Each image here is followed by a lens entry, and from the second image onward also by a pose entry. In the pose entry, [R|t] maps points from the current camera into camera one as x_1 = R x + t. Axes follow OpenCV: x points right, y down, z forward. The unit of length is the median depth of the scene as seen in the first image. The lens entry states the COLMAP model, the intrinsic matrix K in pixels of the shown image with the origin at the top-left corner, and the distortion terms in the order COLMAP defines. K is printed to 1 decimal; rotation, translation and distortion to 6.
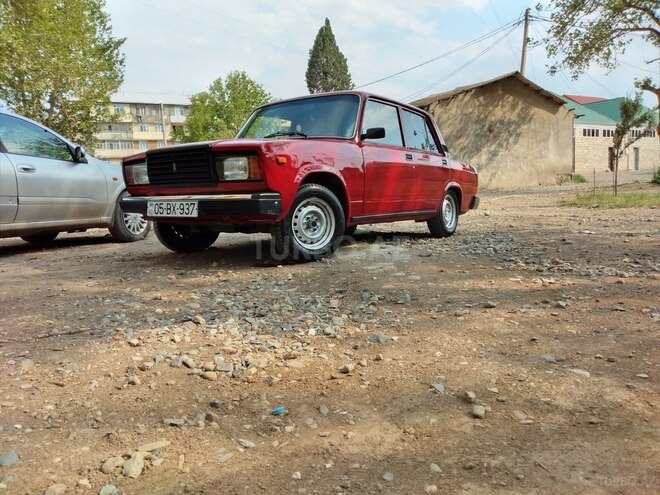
lens RADIAL K [[516.6, 0, 333.9], [0, 516.6, 245.6], [0, 0, 1]] dist [0.003041, -0.015425]
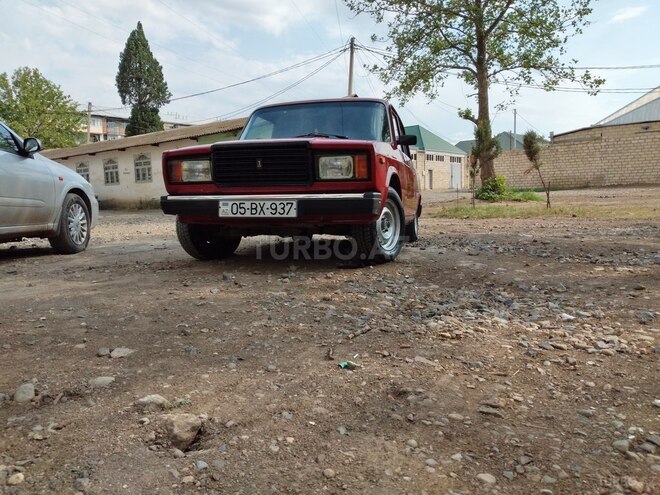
lens RADIAL K [[512.2, 0, 360.9], [0, 512.2, 259.2], [0, 0, 1]] dist [-0.009404, -0.005170]
pose [[0.927263, -0.027507, 0.373398, -0.472760], [0.027401, 0.999609, 0.005595, 0.018319], [-0.373406, 0.005044, 0.927654, 0.080862]]
